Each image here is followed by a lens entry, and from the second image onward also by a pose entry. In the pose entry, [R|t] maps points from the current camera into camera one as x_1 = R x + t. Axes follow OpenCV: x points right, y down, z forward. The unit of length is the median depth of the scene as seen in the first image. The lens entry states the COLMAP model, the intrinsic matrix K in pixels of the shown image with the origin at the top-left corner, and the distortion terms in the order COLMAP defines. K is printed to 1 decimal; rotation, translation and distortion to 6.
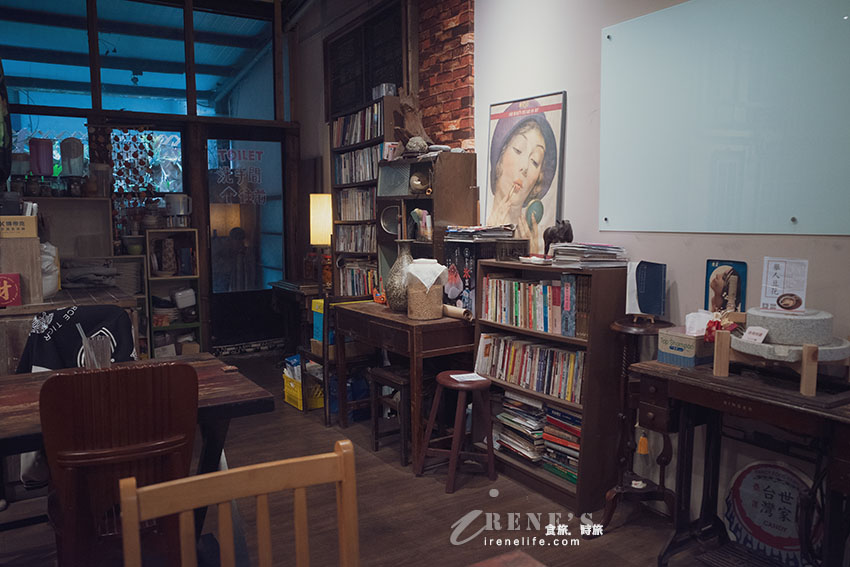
lens RADIAL K [[703.3, 0, 425.9], [0, 703.3, 285.7], [0, 0, 1]] dist [-0.008473, -0.003907]
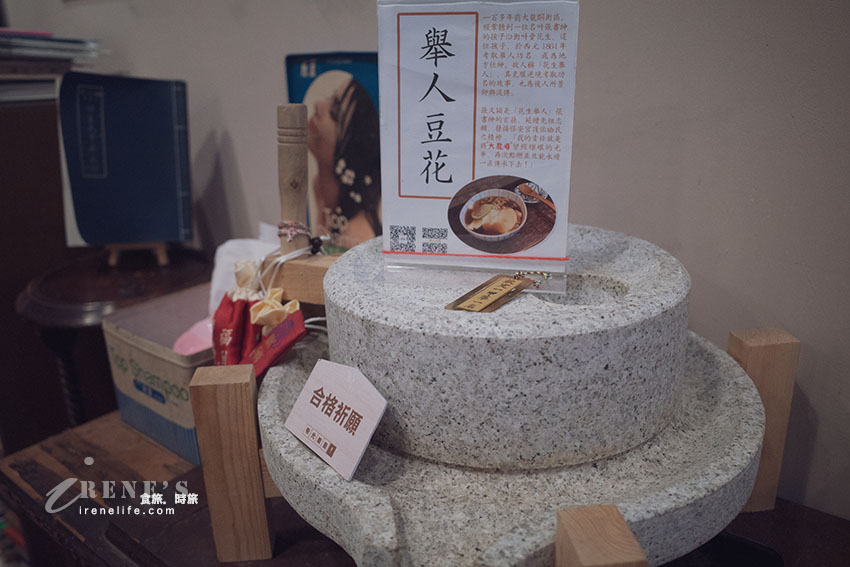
lens RADIAL K [[703.3, 0, 425.0], [0, 703.3, 283.0], [0, 0, 1]] dist [-0.008473, -0.003907]
pose [[0.957735, -0.126069, 0.258555, 0.436499], [0.067554, 0.972281, 0.223842, -0.005827], [-0.279607, -0.196915, 0.939704, 0.799797]]
